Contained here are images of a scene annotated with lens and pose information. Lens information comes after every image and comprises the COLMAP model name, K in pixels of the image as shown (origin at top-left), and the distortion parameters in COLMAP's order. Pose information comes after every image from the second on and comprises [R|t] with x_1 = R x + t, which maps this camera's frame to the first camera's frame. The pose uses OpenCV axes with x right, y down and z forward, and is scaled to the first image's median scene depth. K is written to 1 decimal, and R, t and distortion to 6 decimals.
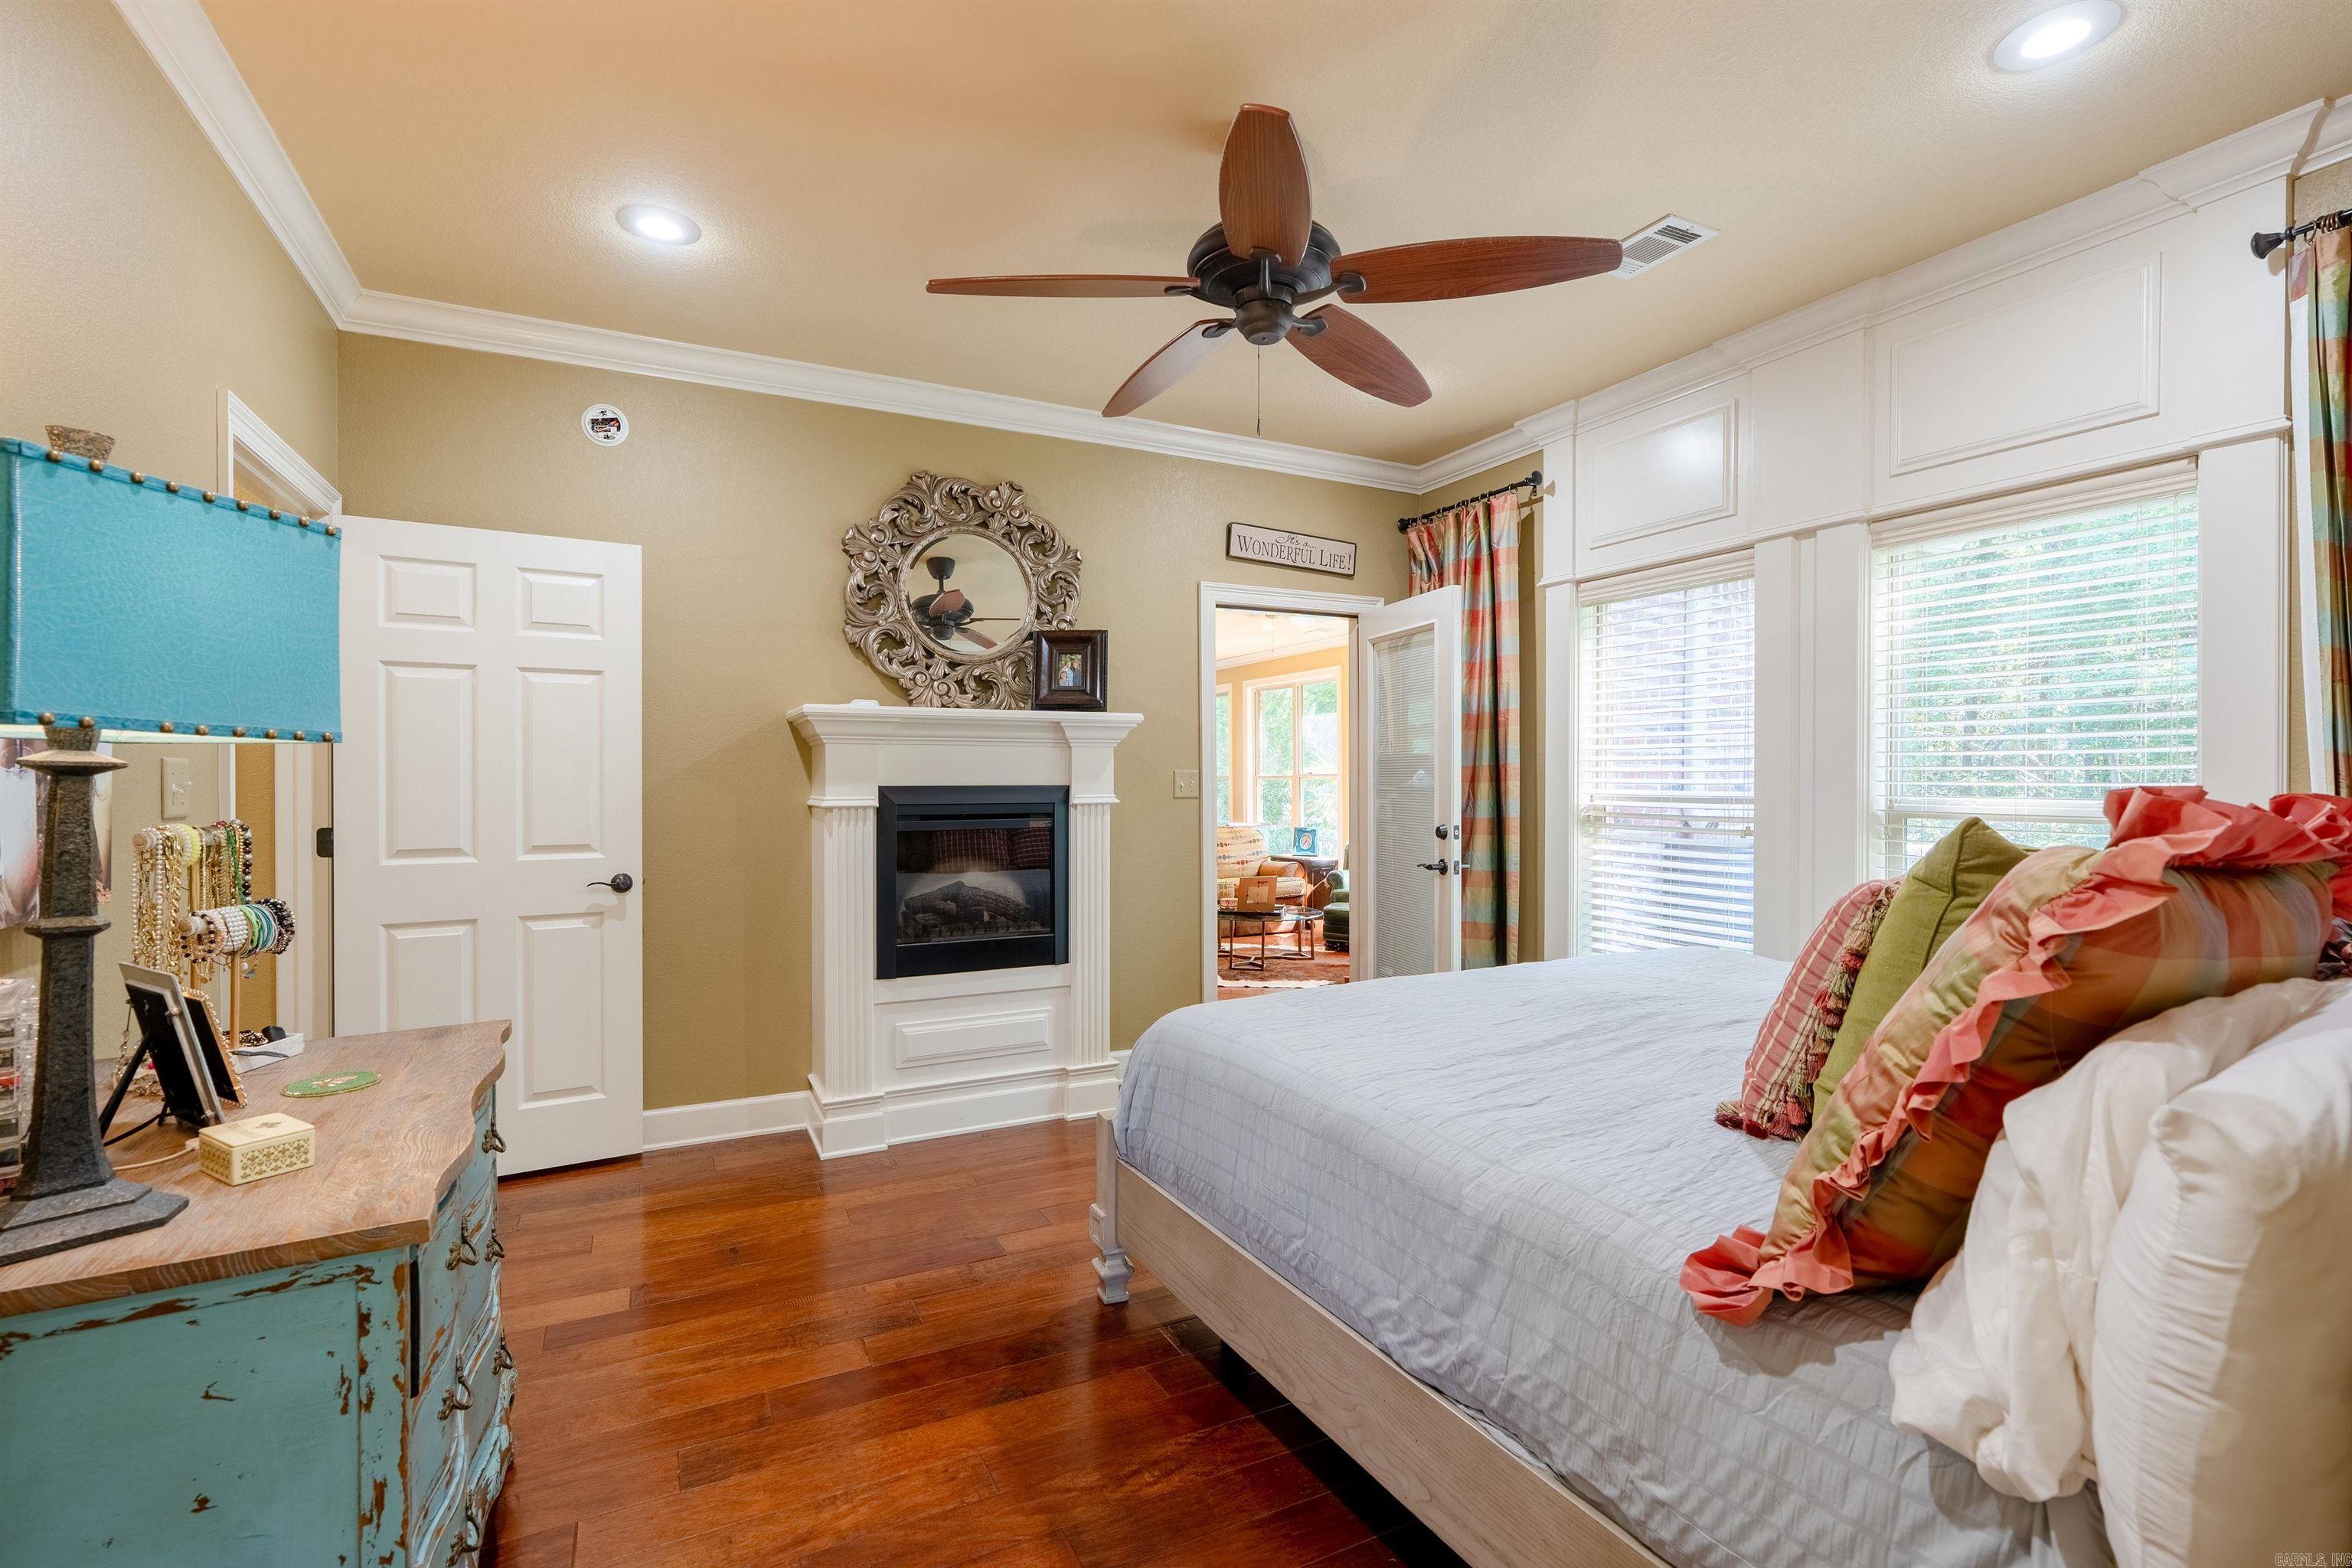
lens RADIAL K [[1059.0, 0, 1176.3], [0, 1059.0, 788.0], [0, 0, 1]] dist [-0.005498, 0.002485]
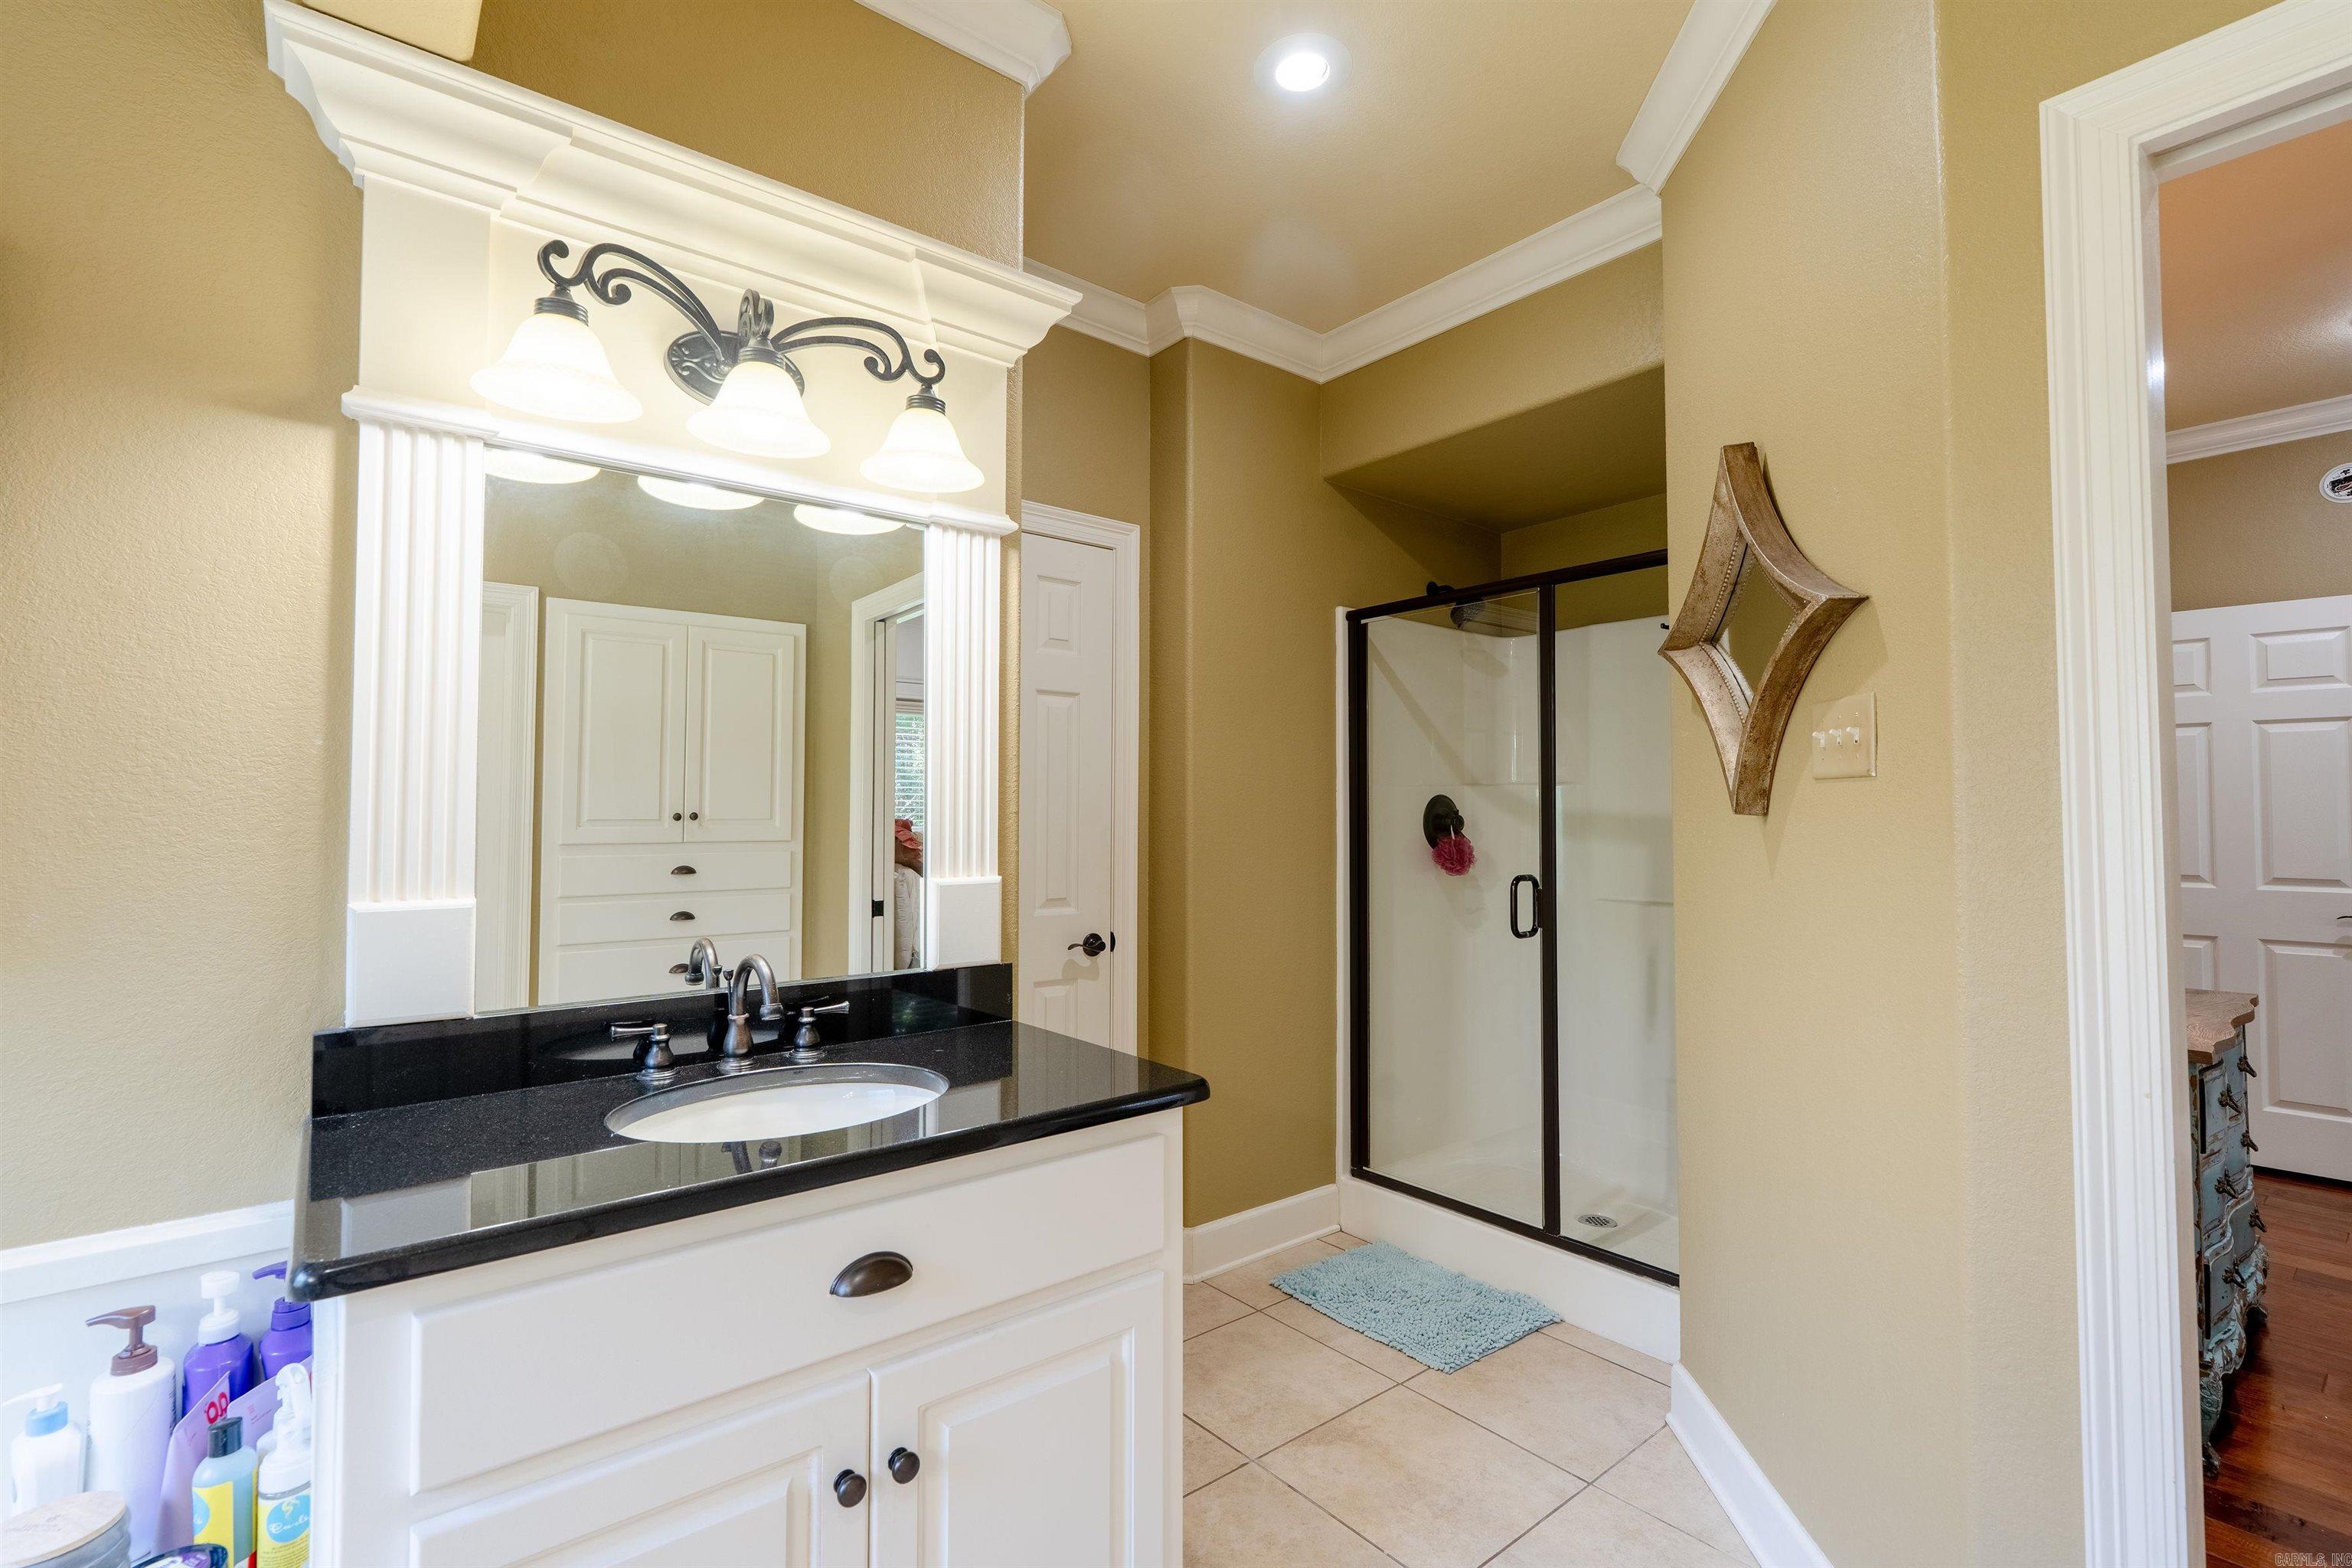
lens RADIAL K [[1059.0, 0, 1177.9], [0, 1059.0, 785.4], [0, 0, 1]] dist [-0.005498, 0.002485]
pose [[0.171159, -0.032111, -0.984720, 0.299658], [-0.008703, 0.999380, -0.034102, 0.004776], [0.985205, 0.014407, 0.170774, -0.340339]]
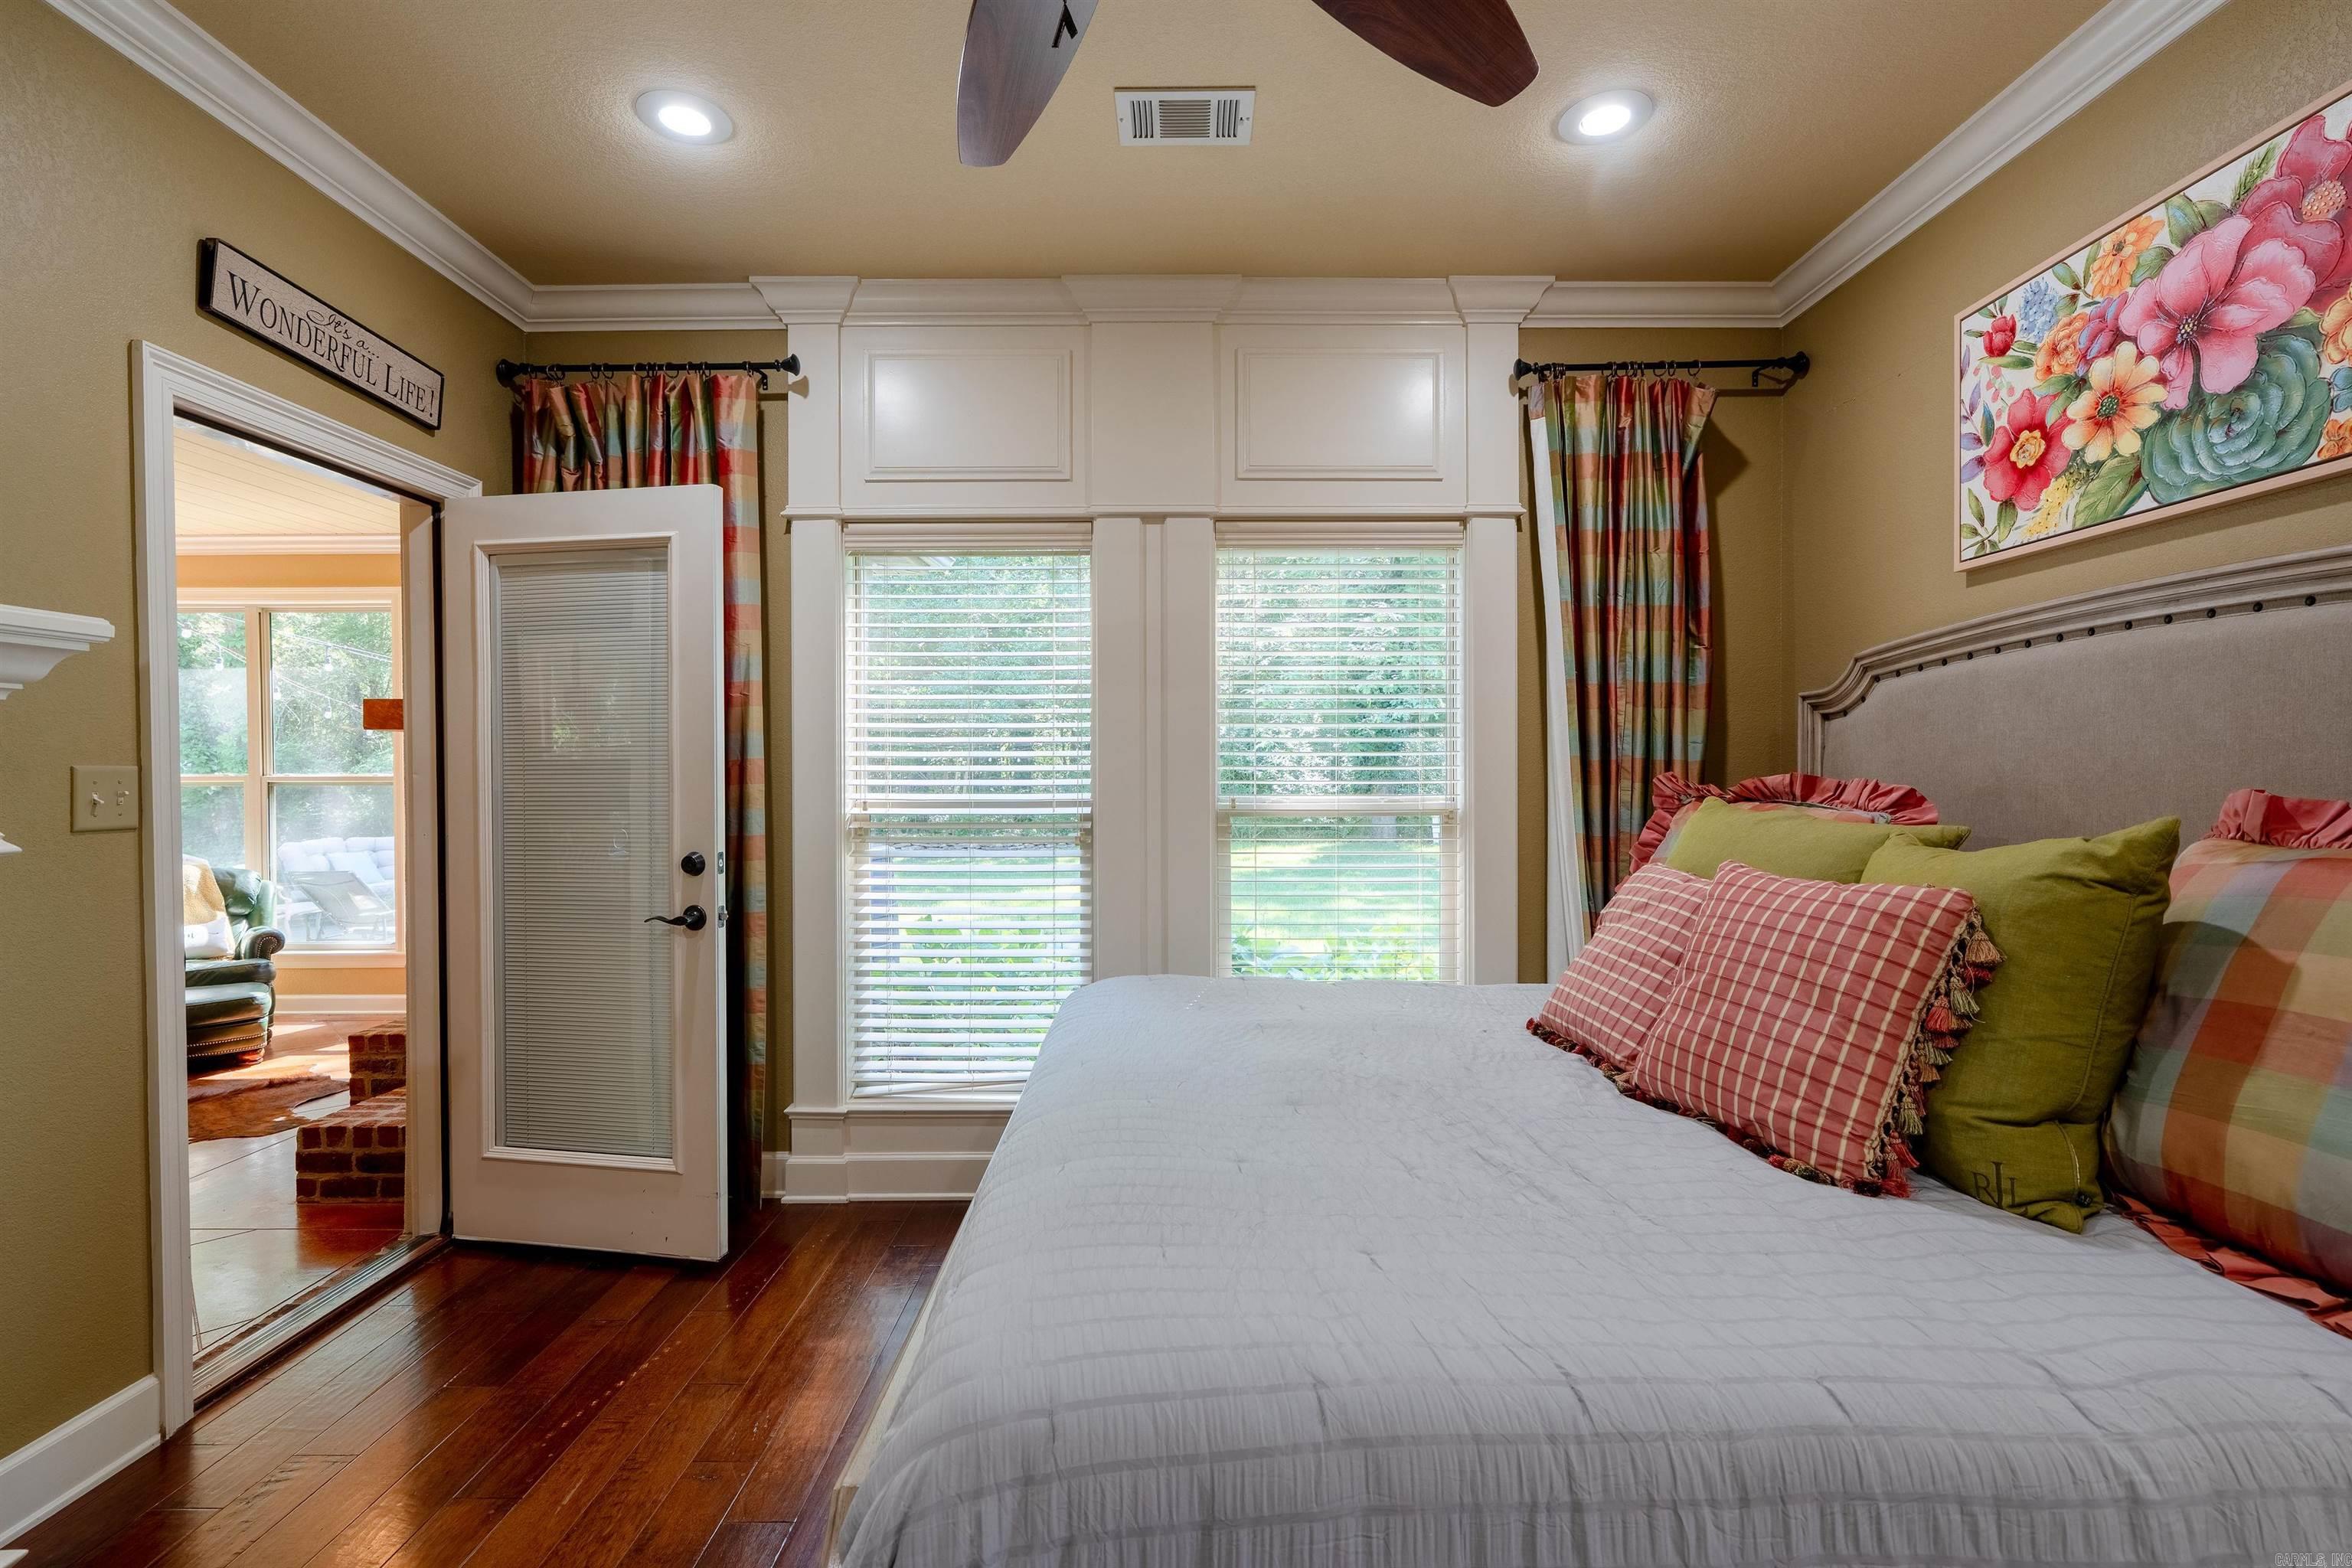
lens RADIAL K [[1059.0, 0, 1172.4], [0, 1059.0, 783.7], [0, 0, 1]] dist [-0.005498, 0.002485]
pose [[0.452203, -0.009184, 0.891868, -0.238205], [0.012408, 0.999915, 0.004006, -0.007975], [-0.891829, 0.009255, 0.452279, 0.558398]]
